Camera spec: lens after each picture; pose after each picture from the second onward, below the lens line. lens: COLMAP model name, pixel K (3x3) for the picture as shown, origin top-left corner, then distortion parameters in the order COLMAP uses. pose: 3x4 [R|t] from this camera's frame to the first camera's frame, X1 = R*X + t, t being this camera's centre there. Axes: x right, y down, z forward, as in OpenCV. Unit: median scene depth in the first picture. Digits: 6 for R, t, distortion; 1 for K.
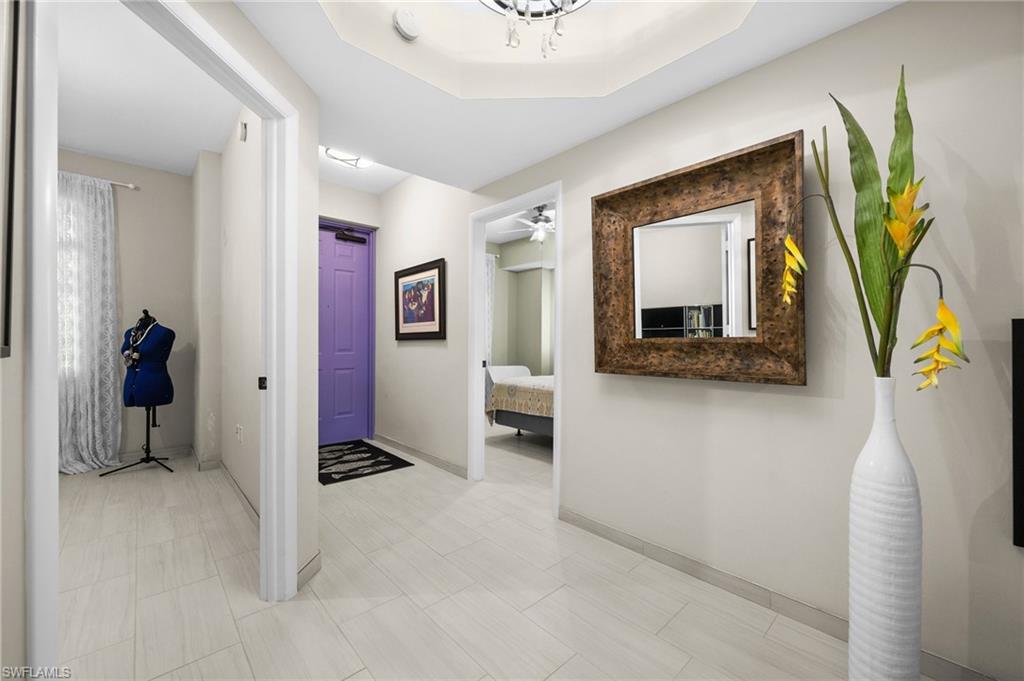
lens RADIAL K [[406.5, 0, 513.2], [0, 406.5, 343.1], [0, 0, 1]] dist [-0.002457, 0.000467]
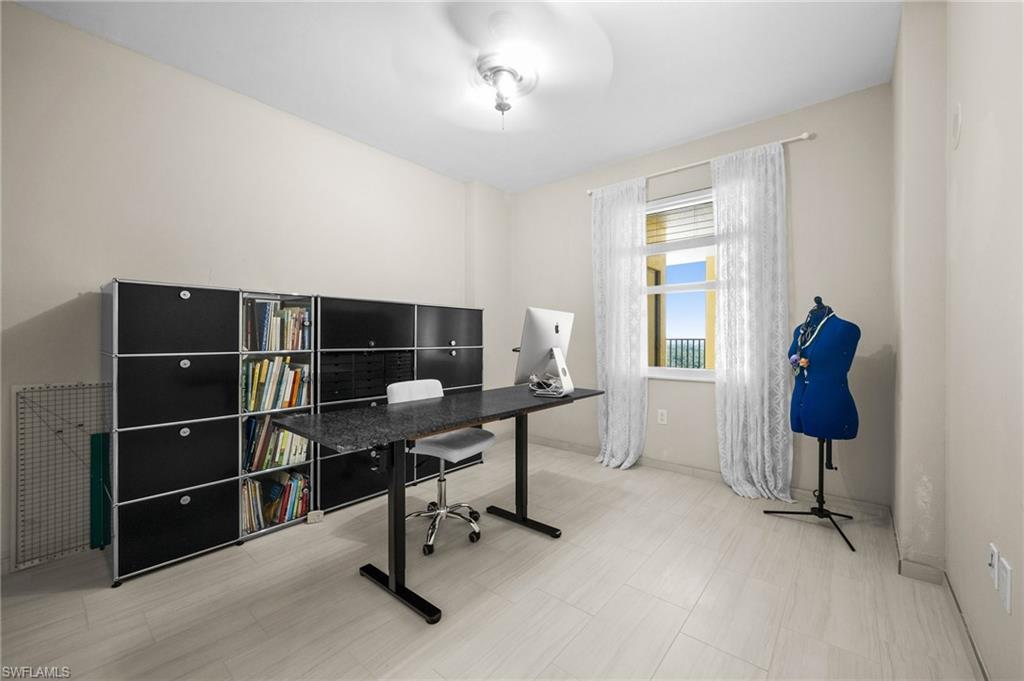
lens RADIAL K [[406.5, 0, 513.1], [0, 406.5, 340.1], [0, 0, 1]] dist [-0.002457, 0.000467]
pose [[0.129583, -0.002527, -0.991565, -0.280891], [-0.005543, 0.999979, -0.003273, -0.002703], [0.991553, 0.005920, 0.129566, 0.388422]]
